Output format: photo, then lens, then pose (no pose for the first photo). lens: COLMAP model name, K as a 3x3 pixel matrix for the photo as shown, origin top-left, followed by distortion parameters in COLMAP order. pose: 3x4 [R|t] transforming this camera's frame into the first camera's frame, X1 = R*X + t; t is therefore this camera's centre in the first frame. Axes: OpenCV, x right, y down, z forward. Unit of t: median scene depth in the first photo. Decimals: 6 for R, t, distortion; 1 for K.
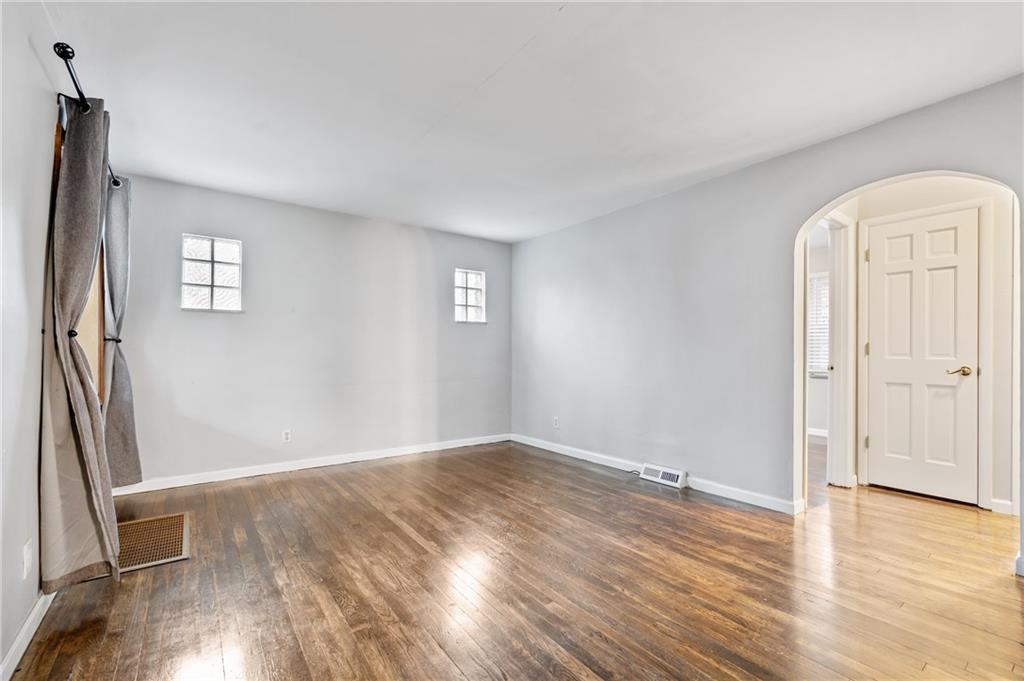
lens RADIAL K [[441.0, 0, 520.4], [0, 441.0, 345.4], [0, 0, 1]] dist [-0.002649, 0.000276]
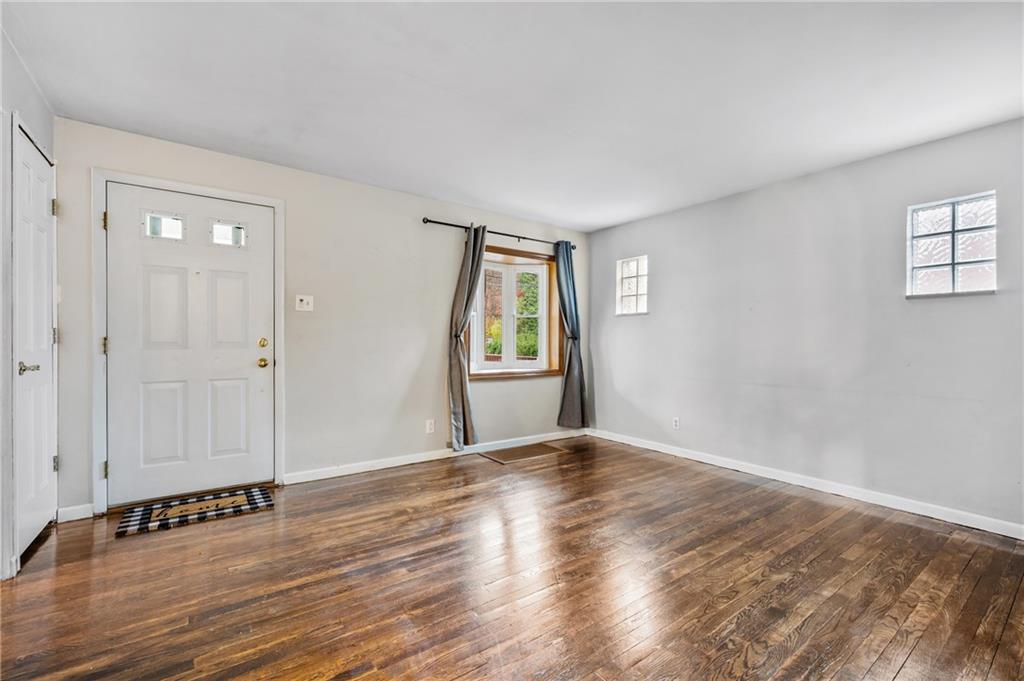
lens RADIAL K [[441.0, 0, 518.7], [0, 441.0, 338.7], [0, 0, 1]] dist [-0.002649, 0.000276]
pose [[-0.006950, -0.012622, -0.999896, 0.661308], [0.007425, 0.999892, -0.012673, 0.008438], [0.999948, -0.007512, -0.006856, 0.722316]]
